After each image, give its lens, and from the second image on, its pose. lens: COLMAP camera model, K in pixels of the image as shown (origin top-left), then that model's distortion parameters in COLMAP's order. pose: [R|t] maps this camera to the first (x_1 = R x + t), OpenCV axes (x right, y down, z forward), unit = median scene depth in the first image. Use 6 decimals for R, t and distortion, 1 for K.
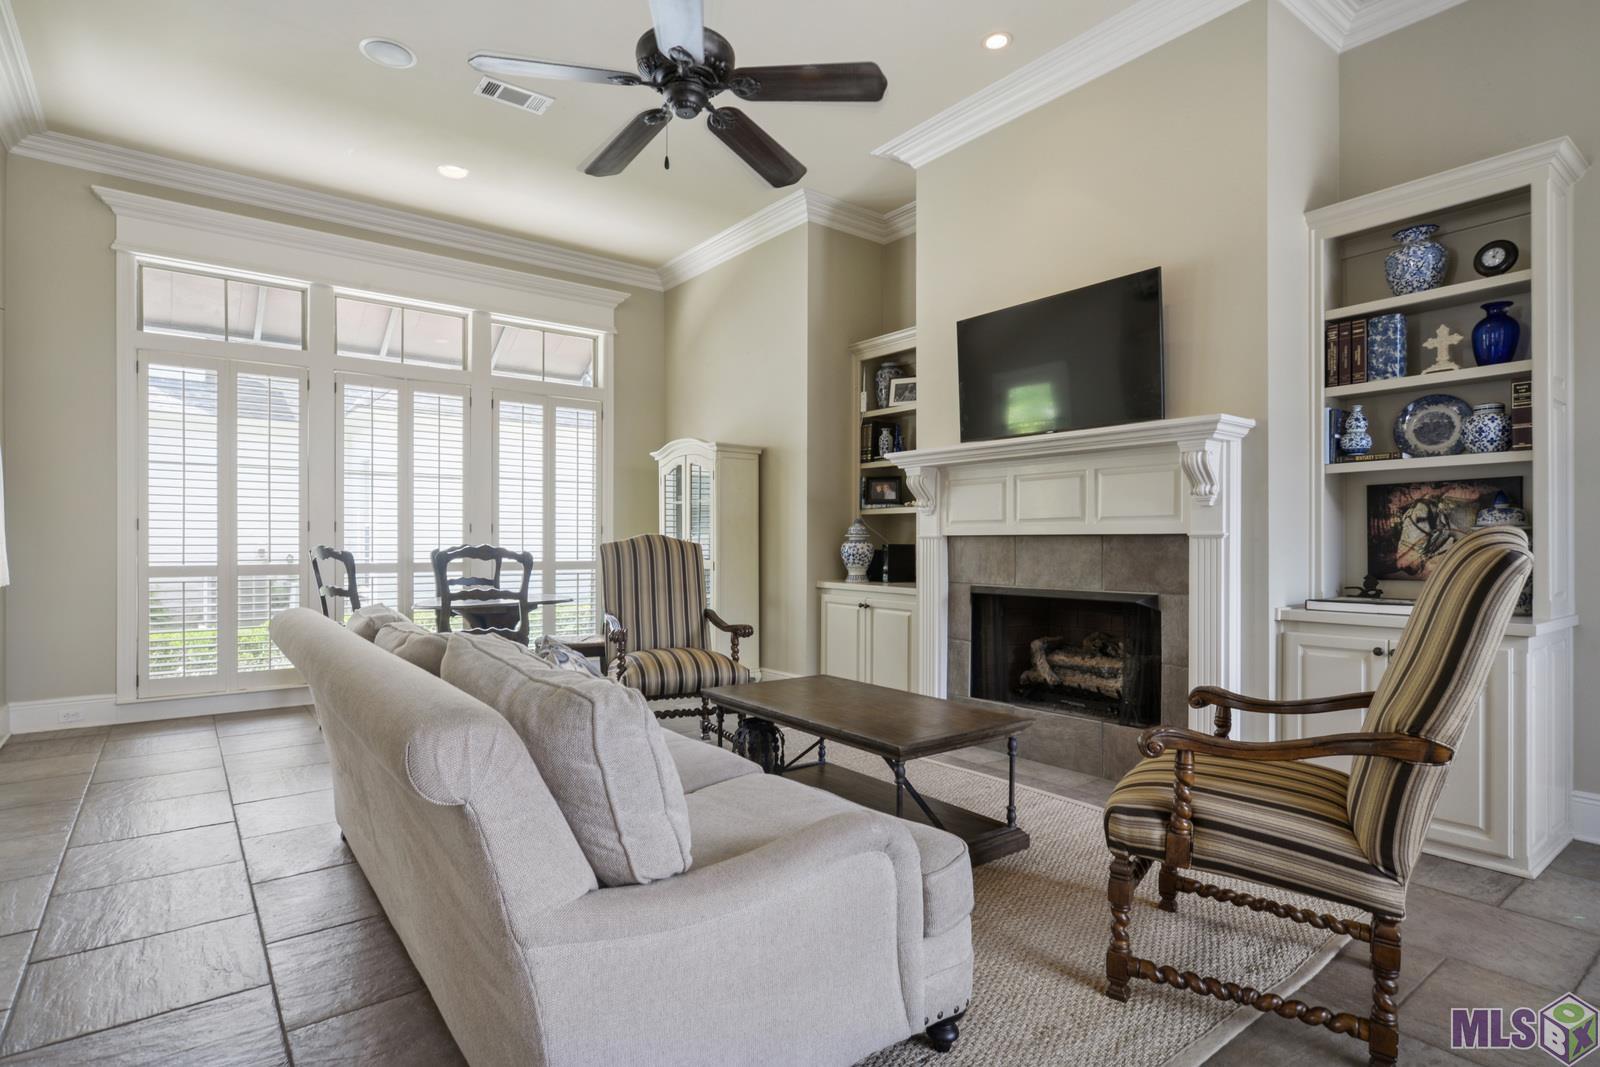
lens RADIAL K [[811.4, 0, 791.1], [0, 811.4, 538.8], [0, 0, 1]] dist [-0.001399, 0.001722]
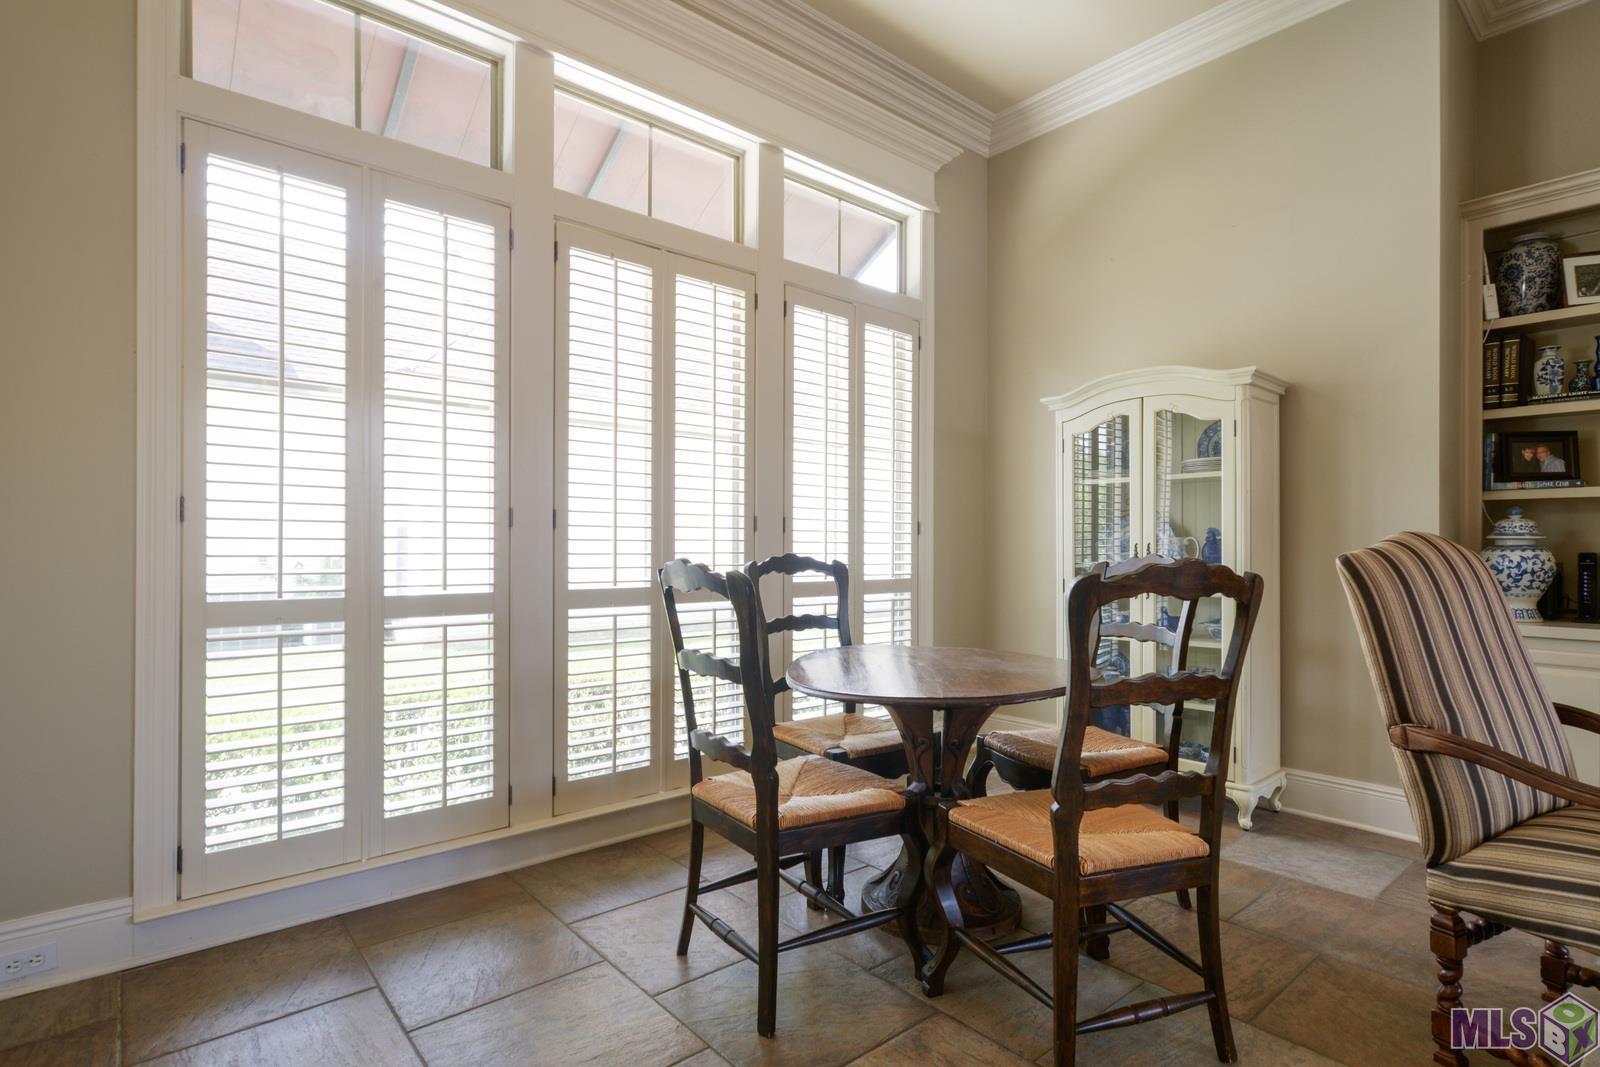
lens RADIAL K [[811.4, 0, 809.3], [0, 811.4, 538.3], [0, 0, 1]] dist [-0.001399, 0.001722]
pose [[0.998270, 0.000573, 0.058788, -0.421810], [-0.000181, 0.999978, -0.006681, 0.000845], [-0.058791, 0.006658, 0.998248, 0.463566]]
